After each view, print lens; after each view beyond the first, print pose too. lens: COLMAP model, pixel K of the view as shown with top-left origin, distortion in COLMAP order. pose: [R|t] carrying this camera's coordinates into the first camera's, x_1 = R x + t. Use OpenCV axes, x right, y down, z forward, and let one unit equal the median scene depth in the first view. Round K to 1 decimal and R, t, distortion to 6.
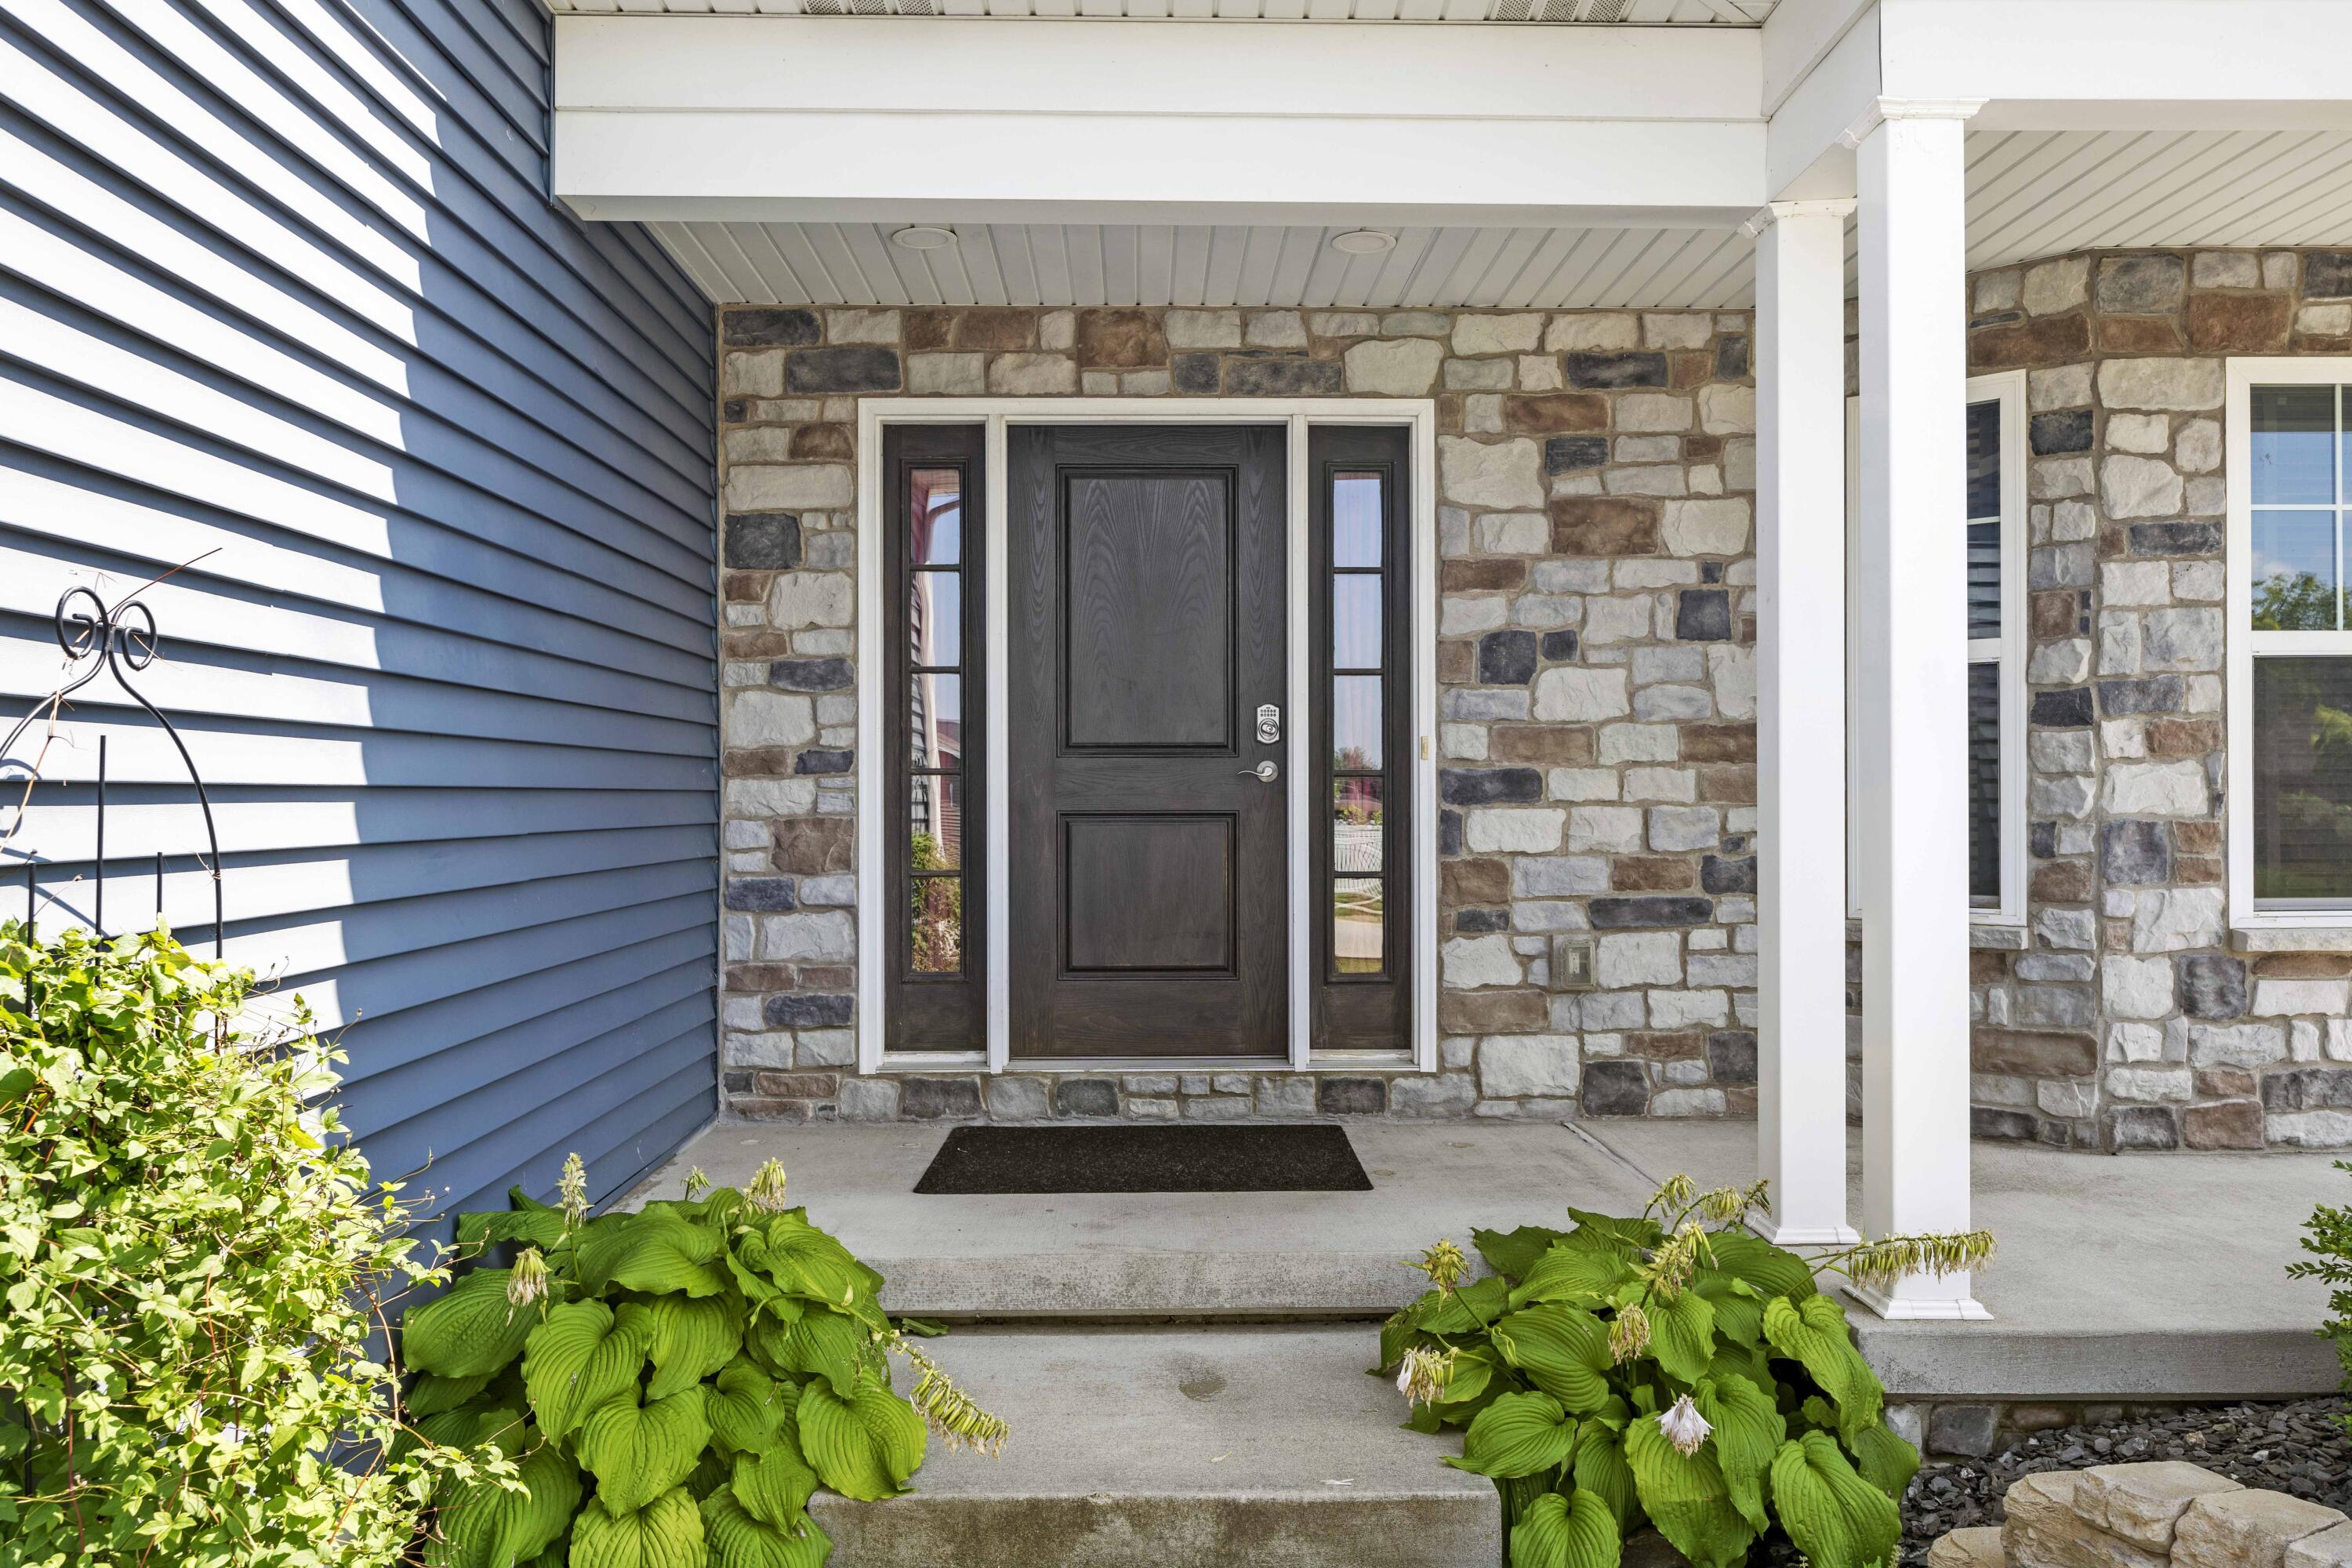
lens RADIAL K [[1741.1, 0, 1175.6], [0, 1741.1, 807.0], [0, 0, 1]] dist [-0.000767, 0.003771]
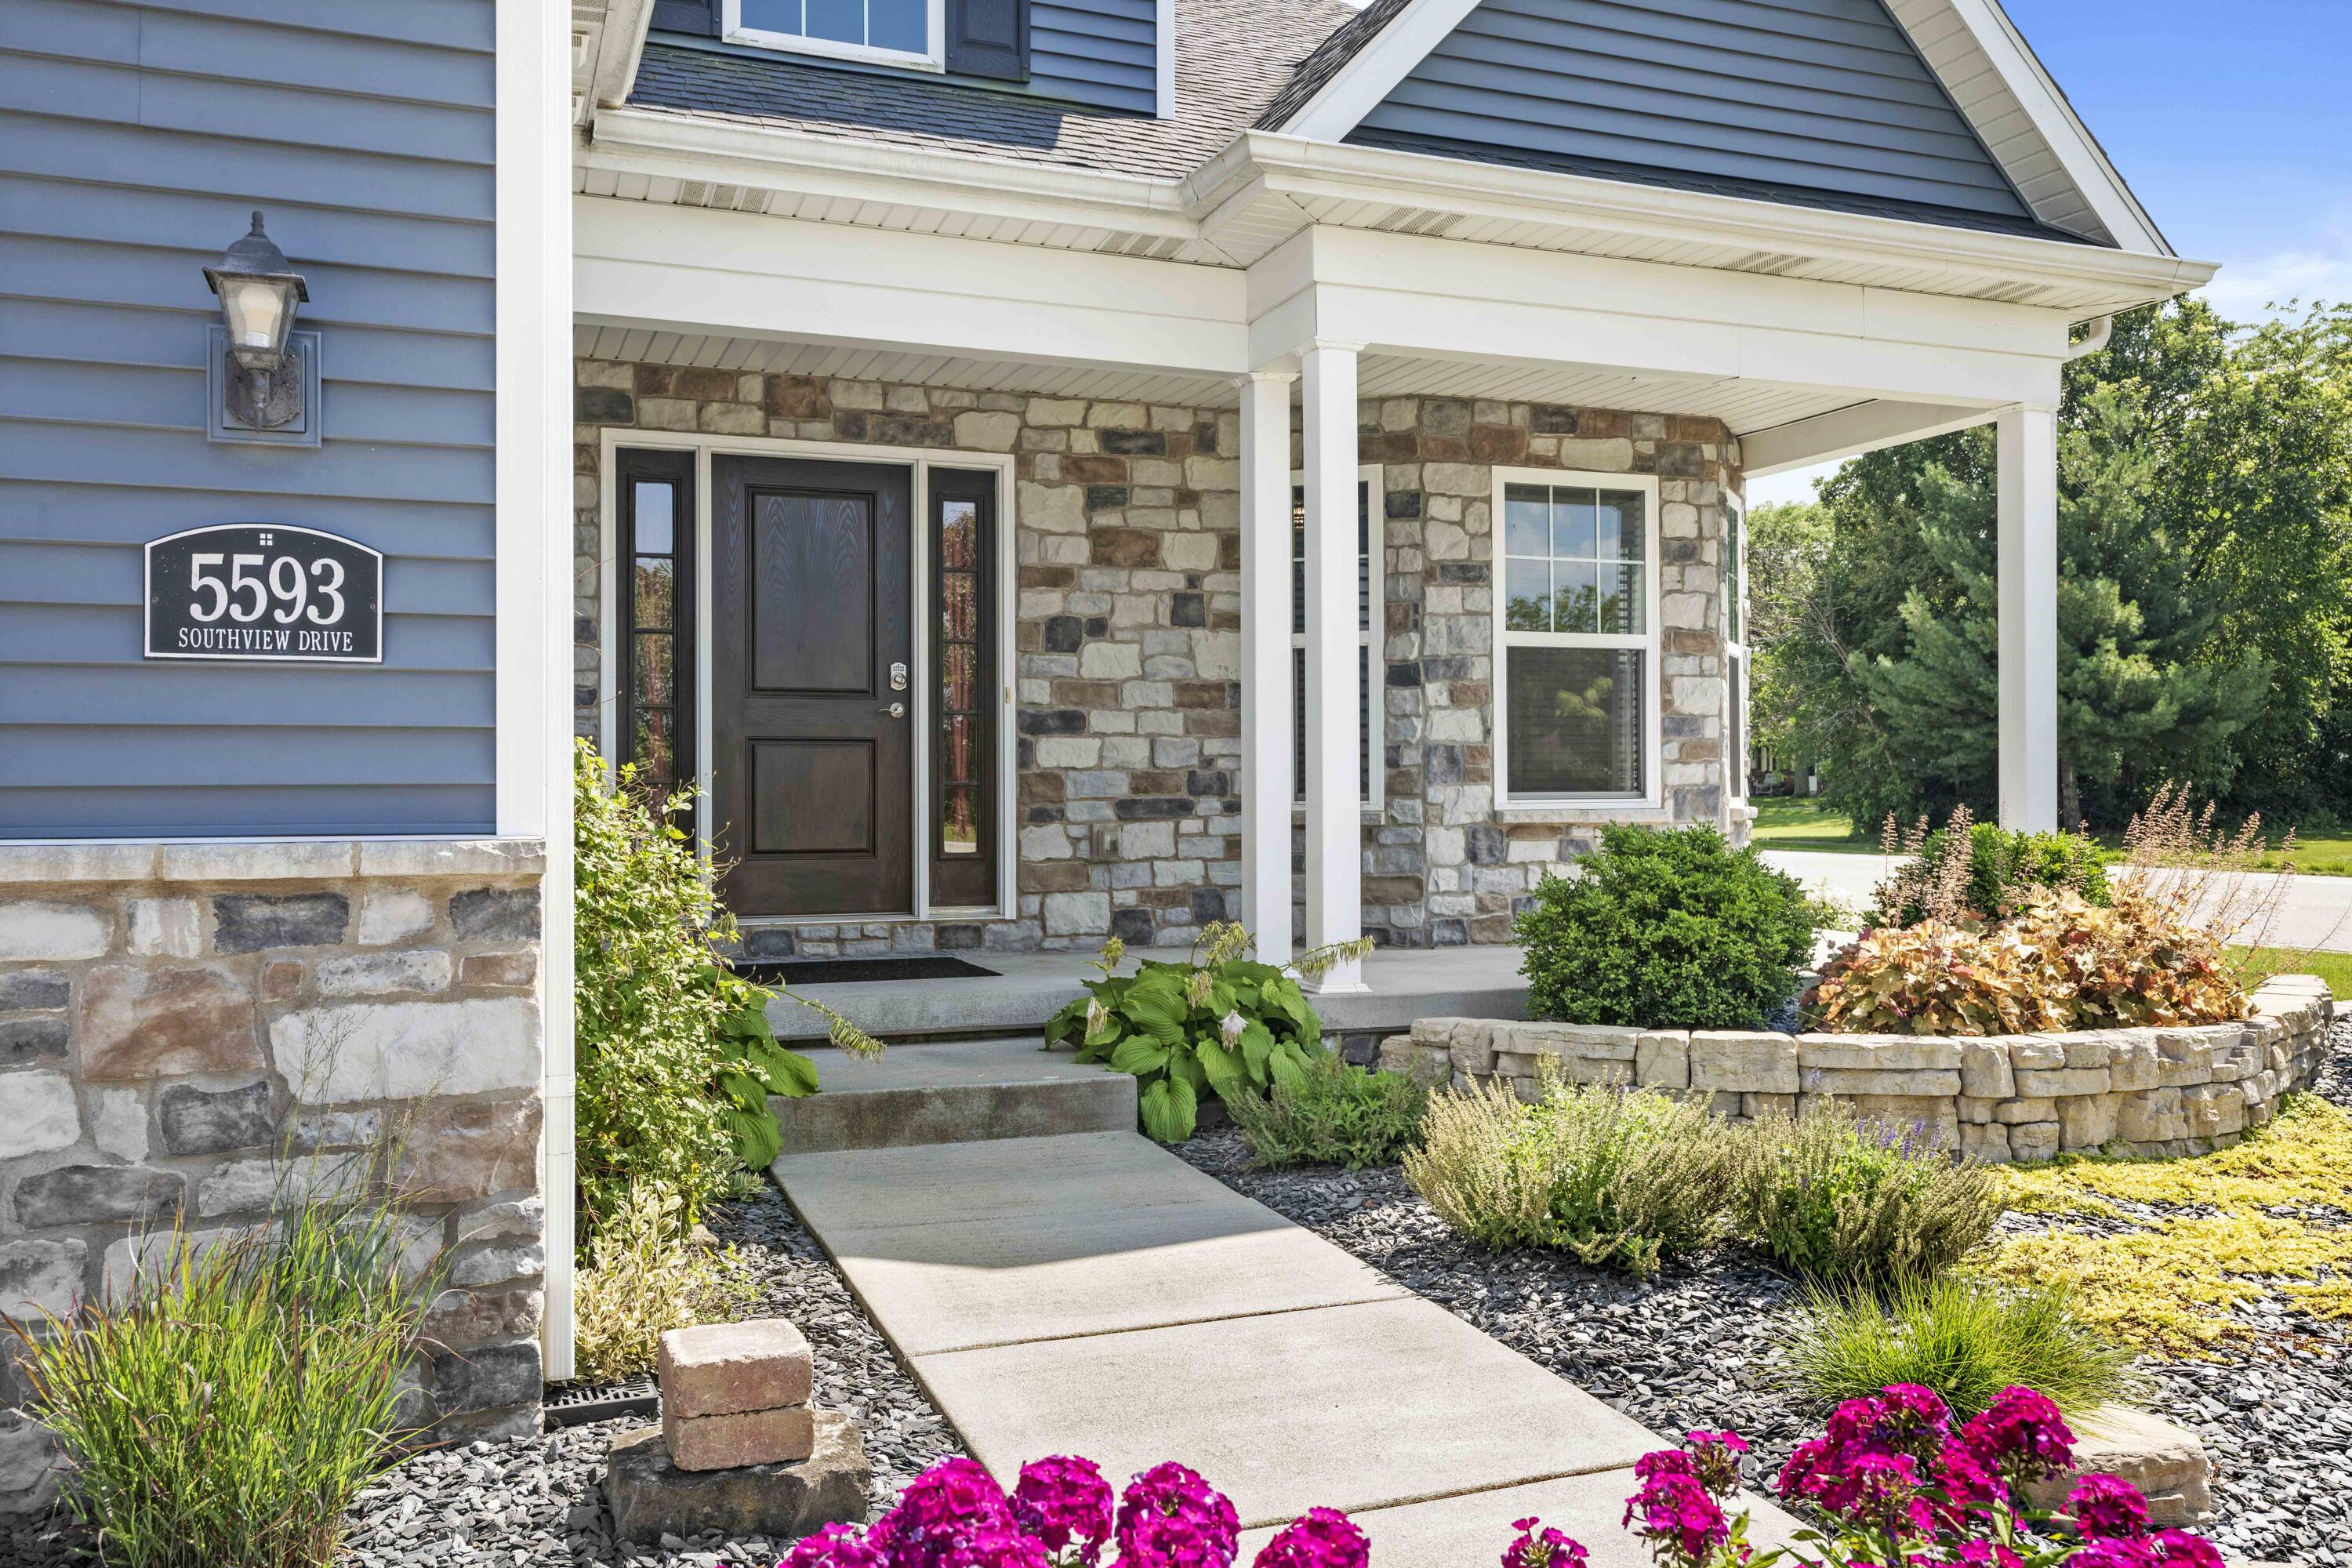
lens RADIAL K [[1815.2, 0, 1176.0], [0, 1815.2, 784.0], [0, 0, 1]] dist [0.008047, 0.000618]
pose [[0.940201, 0.001173, 0.340619, -0.240783], [0.001271, 0.999975, -0.006953, 0.050864], [-0.340618, 0.006970, 0.940176, -0.467789]]
